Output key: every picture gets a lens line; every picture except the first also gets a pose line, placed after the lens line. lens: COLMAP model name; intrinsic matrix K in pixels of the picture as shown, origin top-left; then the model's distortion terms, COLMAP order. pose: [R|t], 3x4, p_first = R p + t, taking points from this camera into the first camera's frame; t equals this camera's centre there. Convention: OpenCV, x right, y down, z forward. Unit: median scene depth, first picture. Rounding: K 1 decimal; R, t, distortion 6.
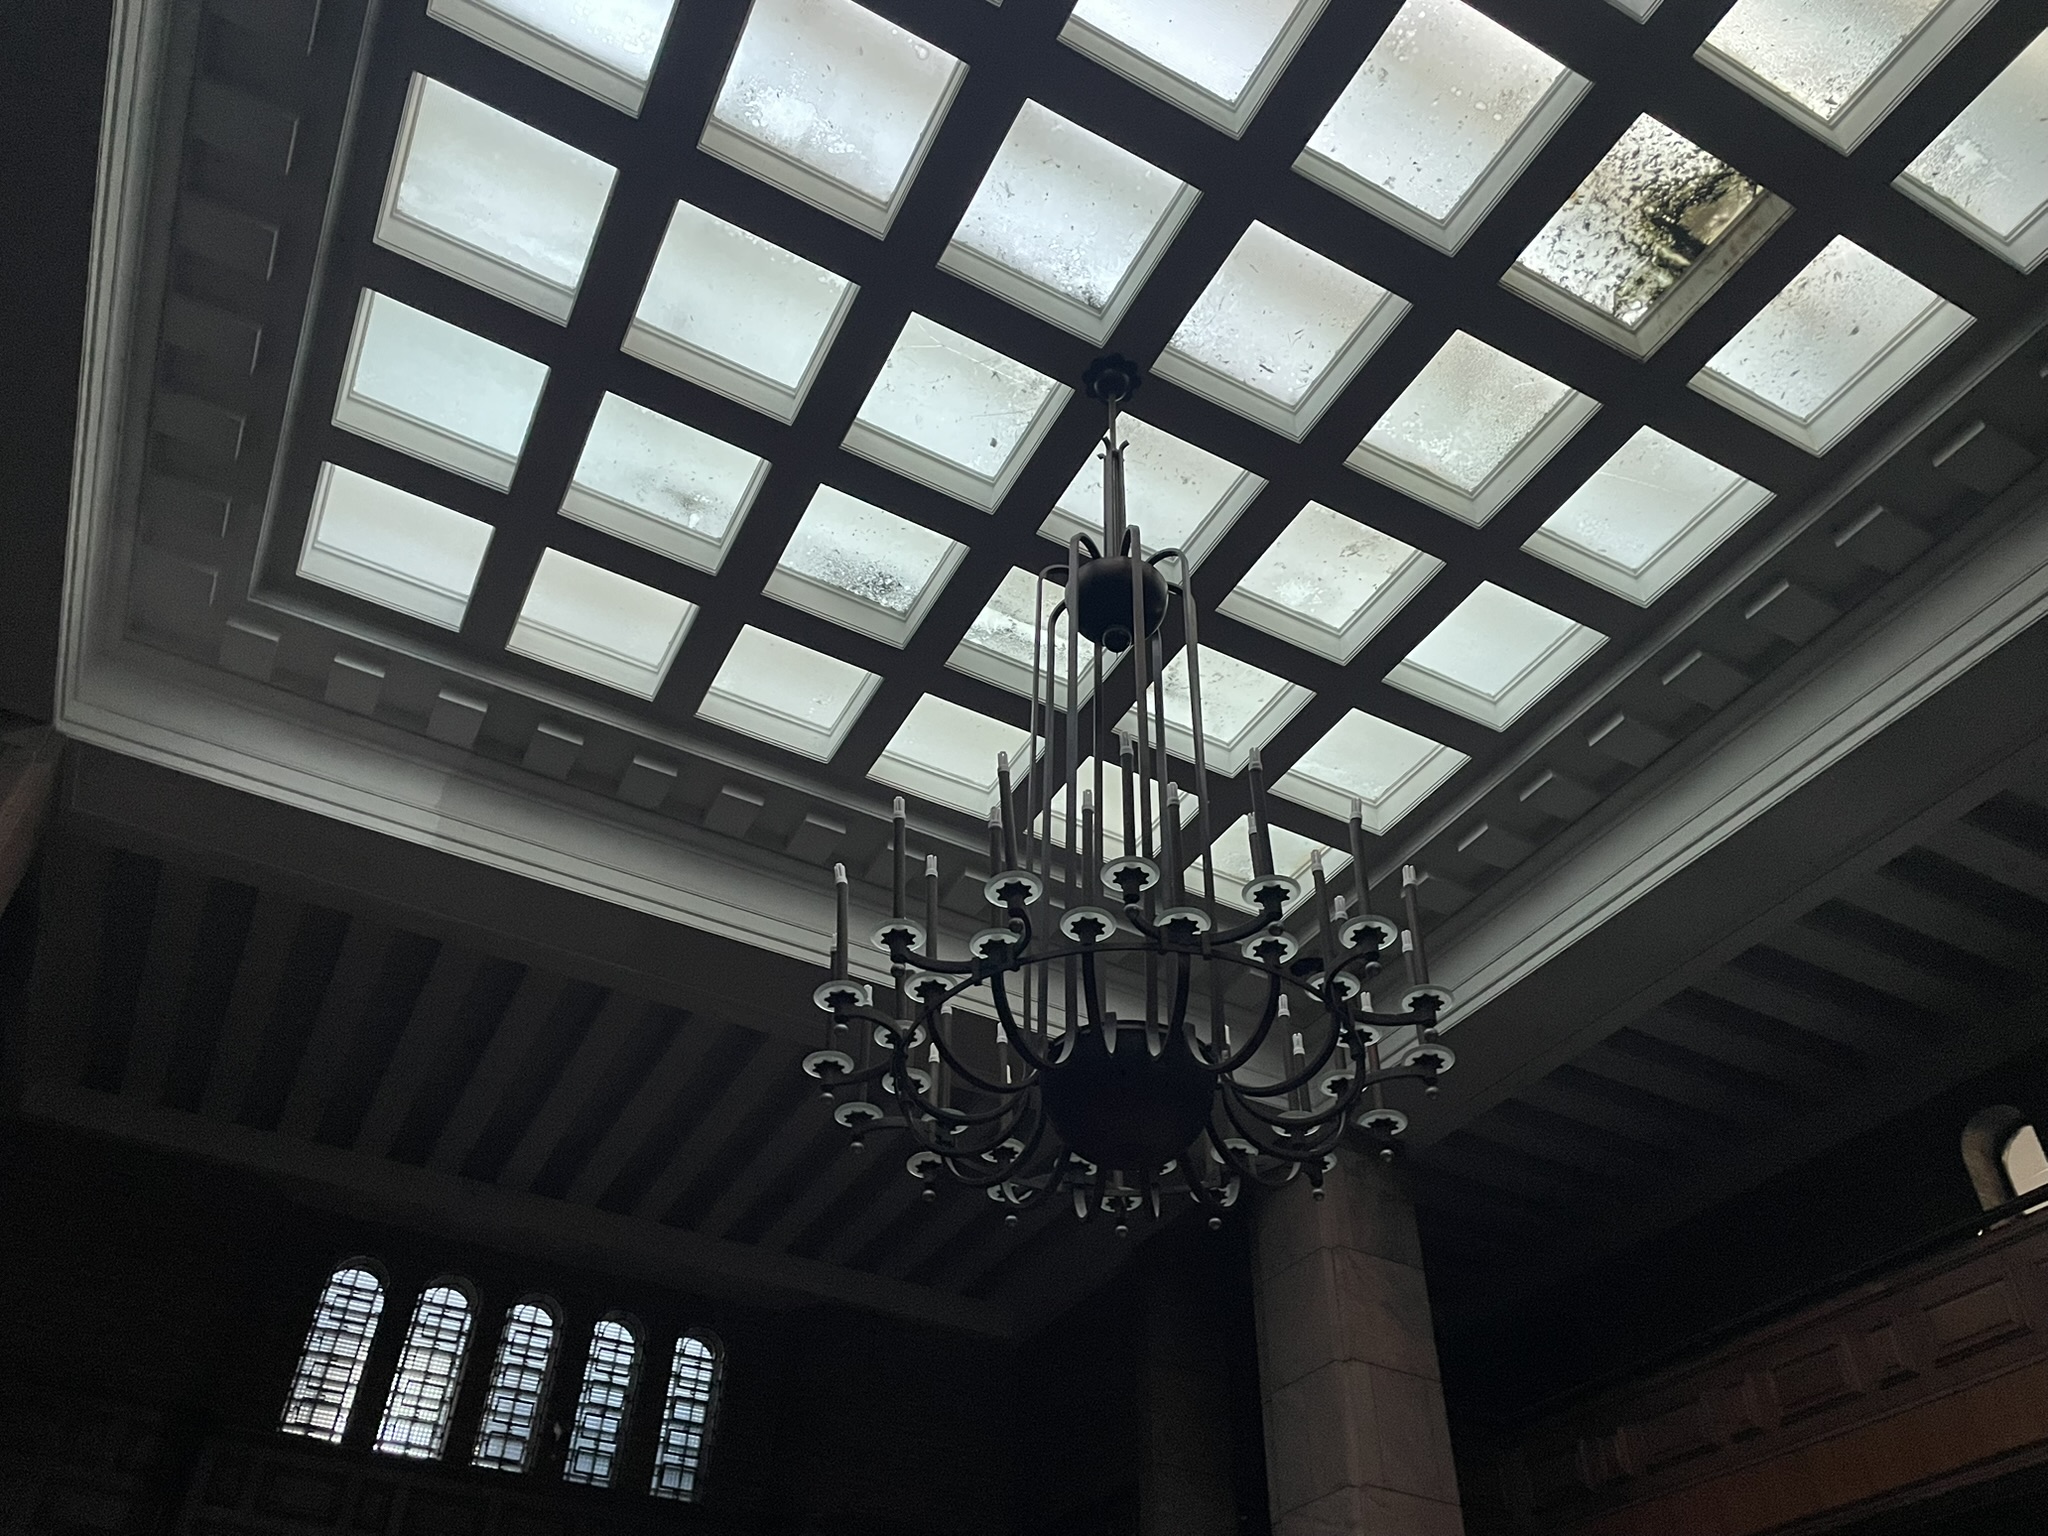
lens RADIAL K [[1544.3, 0, 1013.8], [0, 1544.3, 777.9], [0, 0, 1]] dist [0.058556, -0.009246]
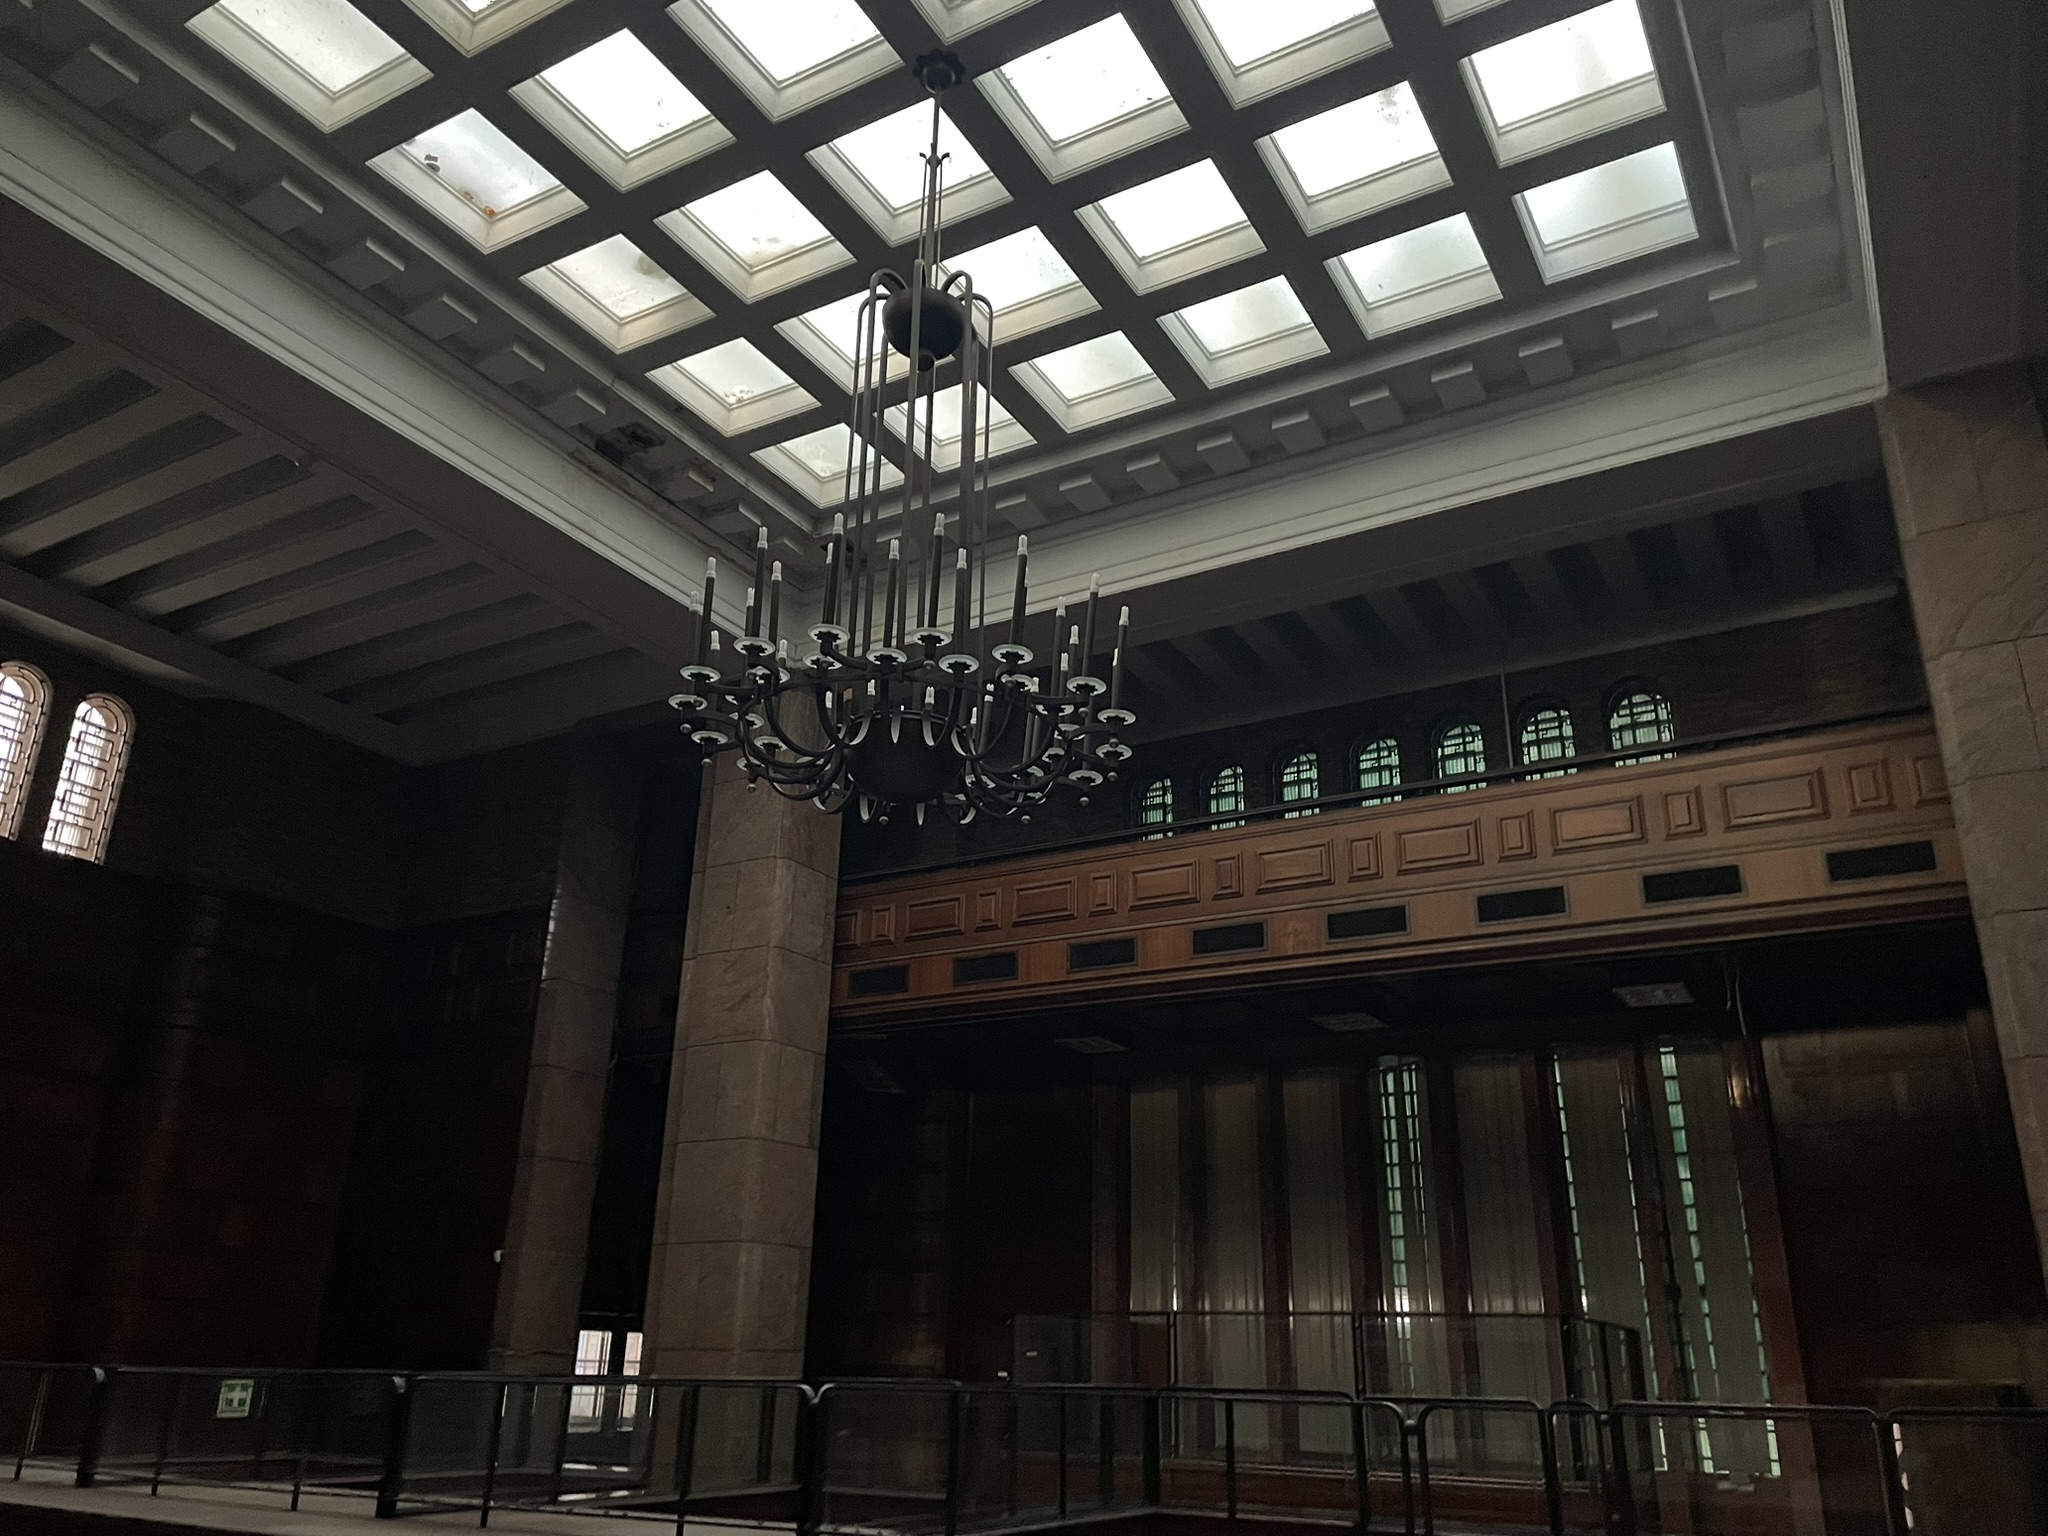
lens RADIAL K [[1544.3, 0, 1037.5], [0, 1544.3, 771.8], [0, 0, 1]] dist [0.058556, -0.009246]
pose [[0.842908, 0.189758, 0.503486, -0.380903], [-0.356586, 0.897753, 0.258623, -0.140080], [-0.402930, -0.397531, 0.824388, -0.142440]]
